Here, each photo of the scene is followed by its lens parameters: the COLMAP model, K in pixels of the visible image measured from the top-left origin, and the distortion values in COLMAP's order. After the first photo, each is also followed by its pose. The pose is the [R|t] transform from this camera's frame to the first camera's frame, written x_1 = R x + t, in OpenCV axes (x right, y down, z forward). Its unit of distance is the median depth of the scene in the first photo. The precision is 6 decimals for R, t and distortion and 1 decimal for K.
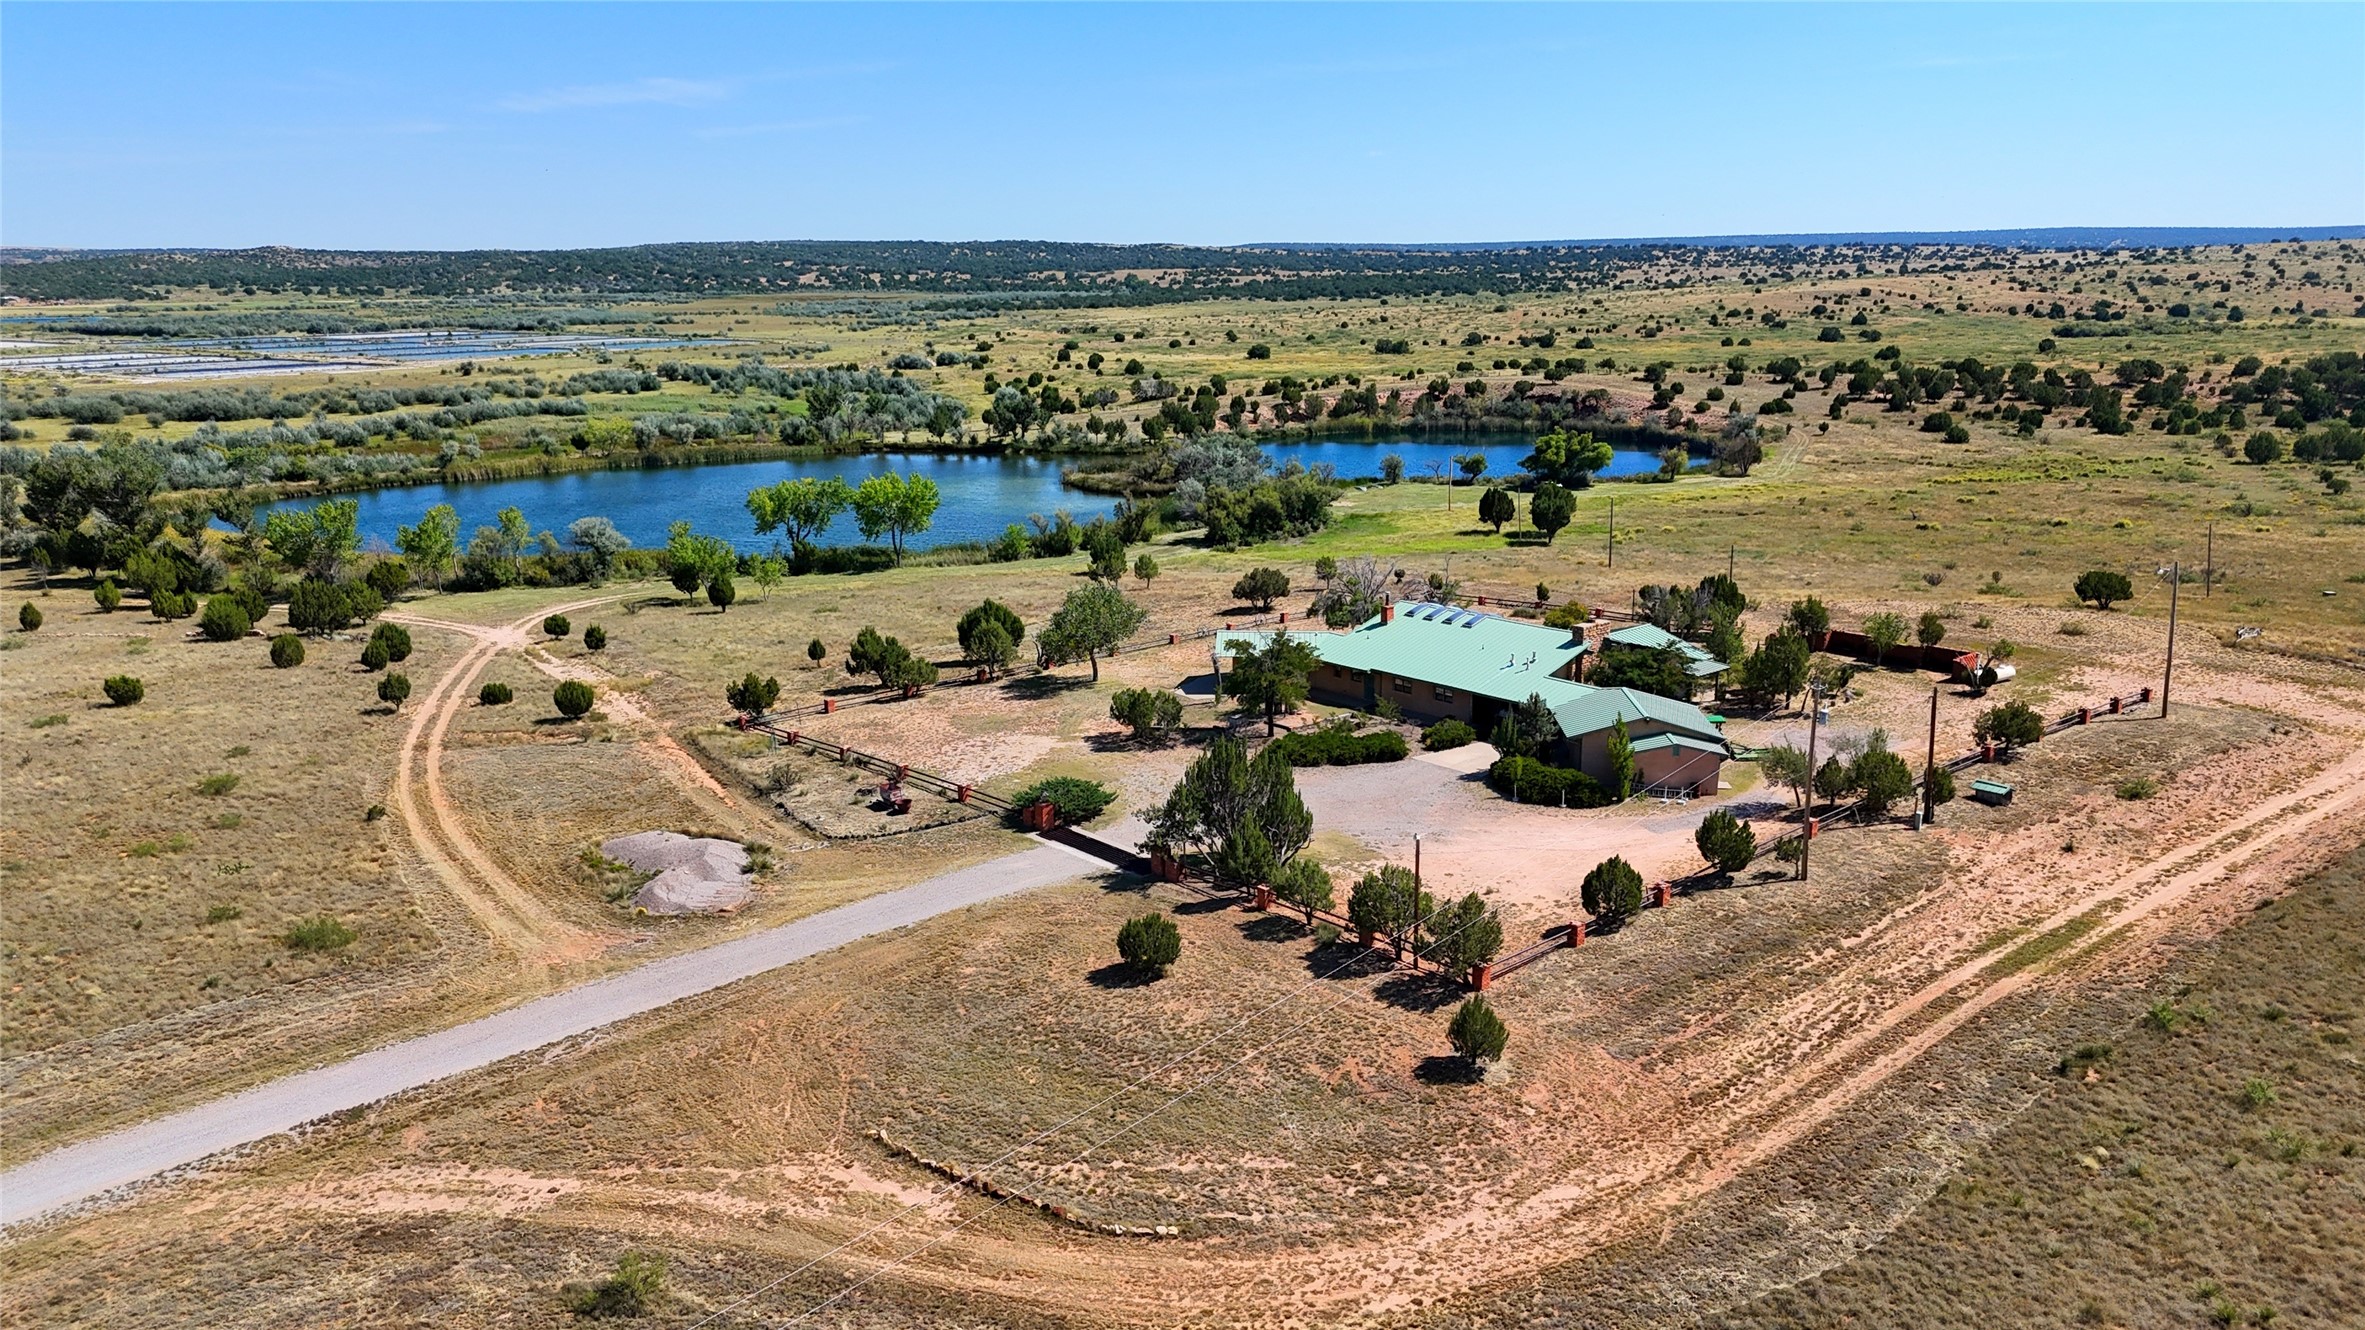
lens RADIAL K [[1724.9, 0, 1192.8], [0, 1724.9, 653.6], [0, 0, 1]] dist [0.052930, -0.046019]
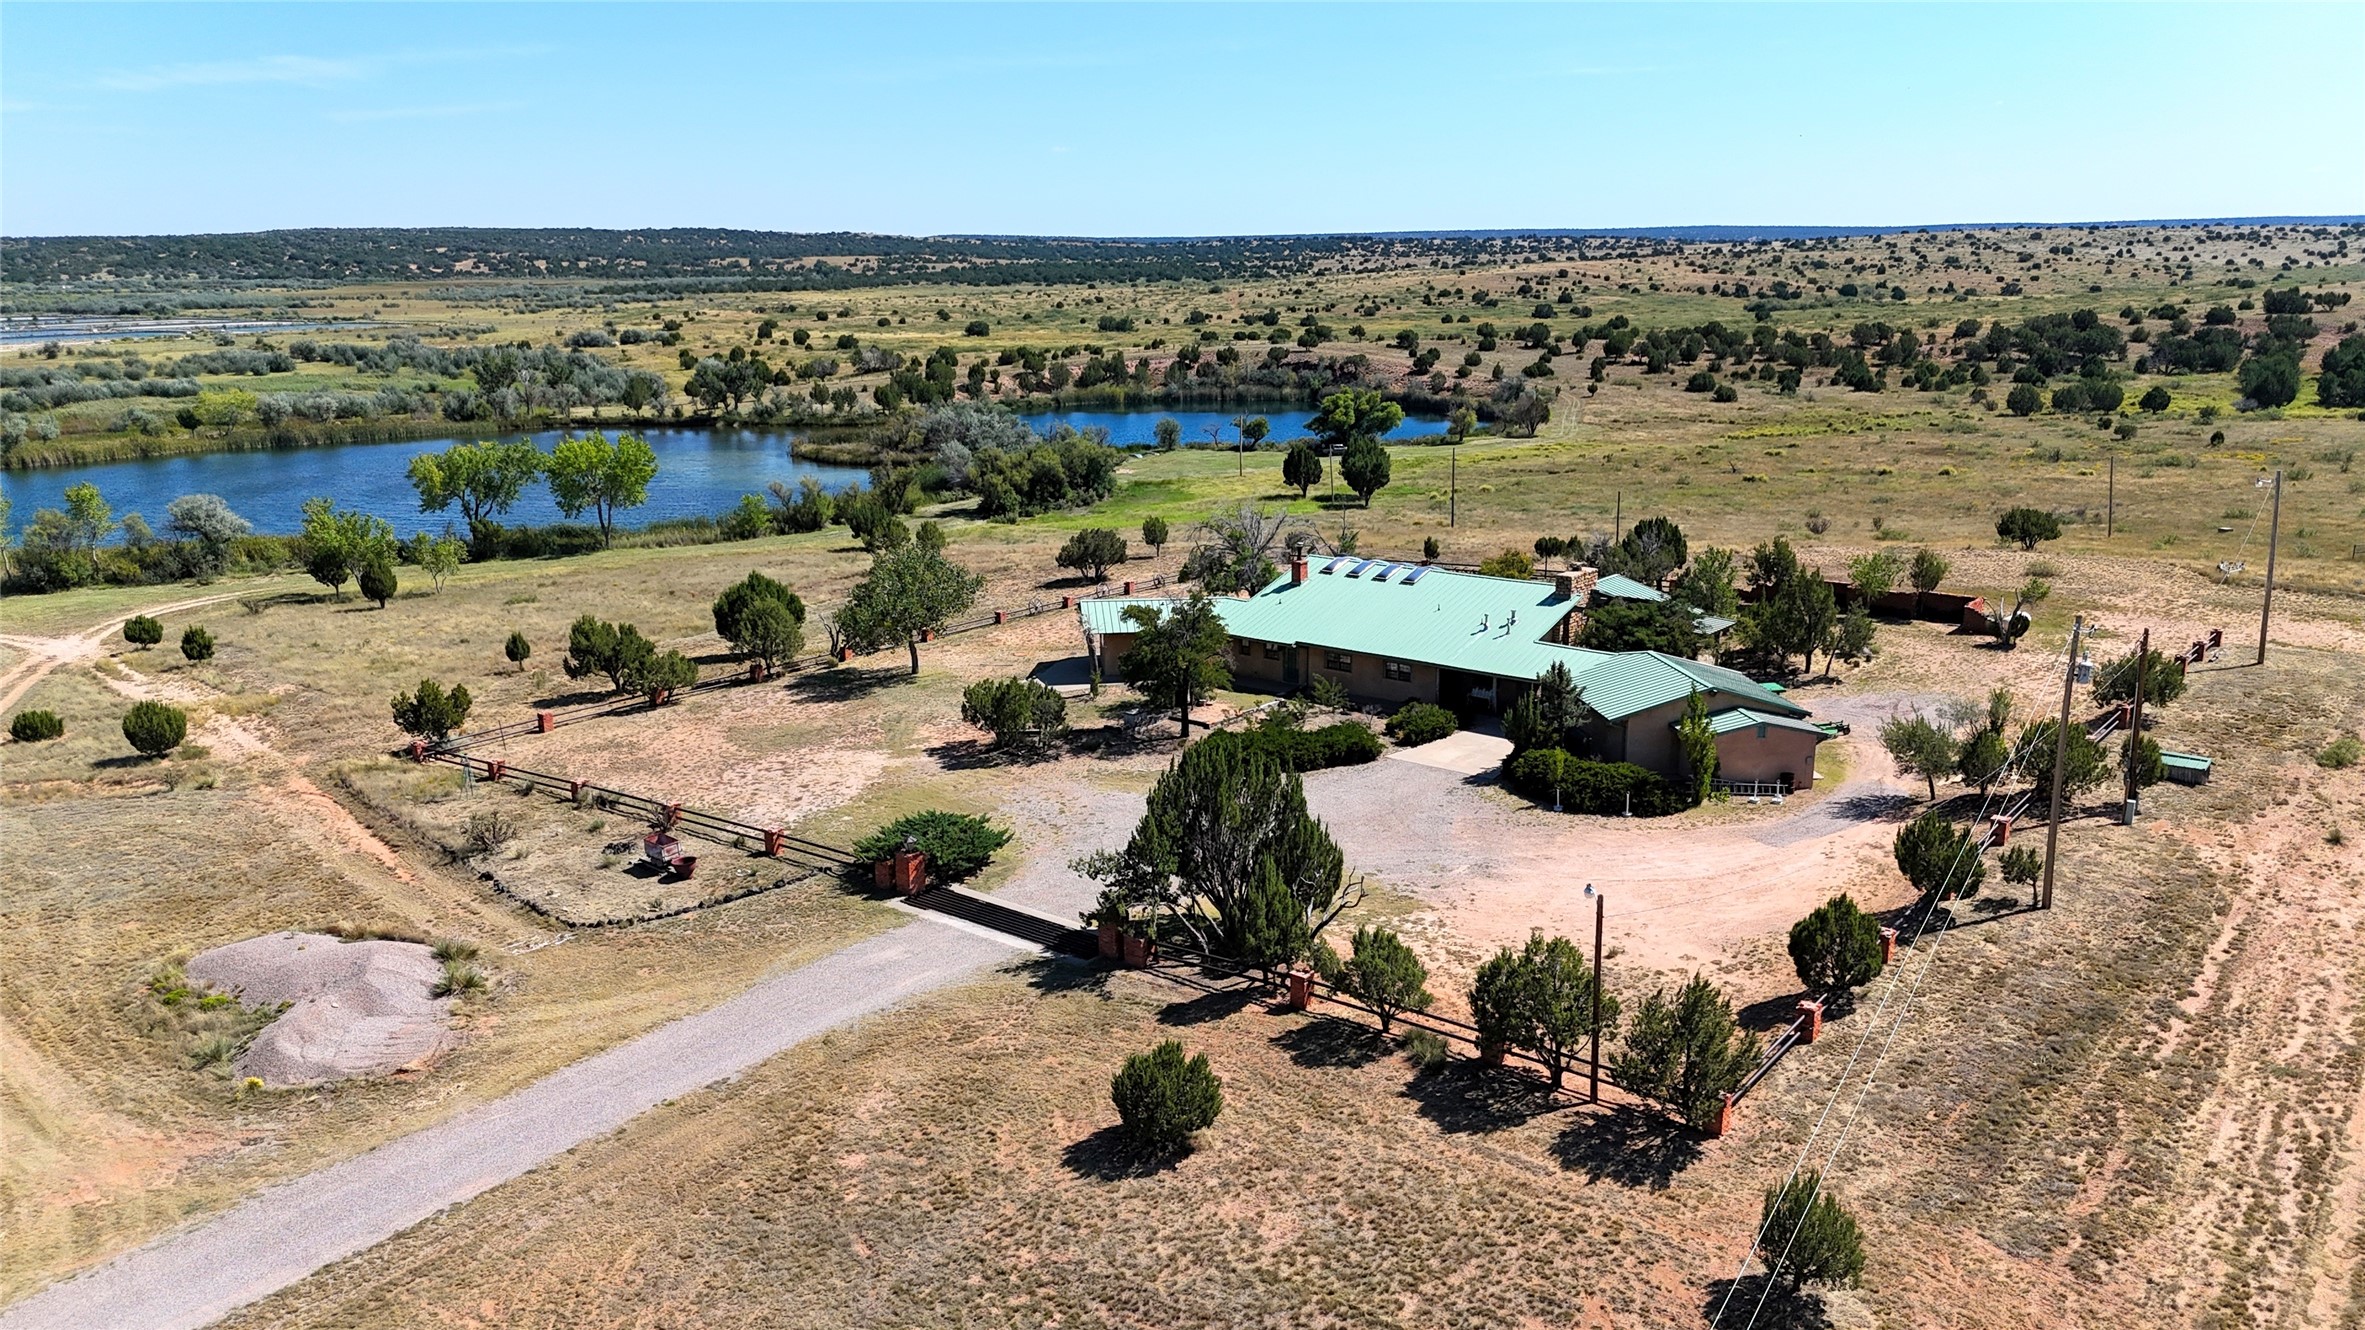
lens RADIAL K [[1724.9, 0, 1189.3], [0, 1724.9, 661.9], [0, 0, 1]] dist [0.052930, -0.046019]
pose [[0.985087, -0.038148, 0.167773, -0.054761], [0.036892, 0.999263, 0.010598, 0.006133], [-0.168054, -0.004250, 0.985769, 0.200447]]
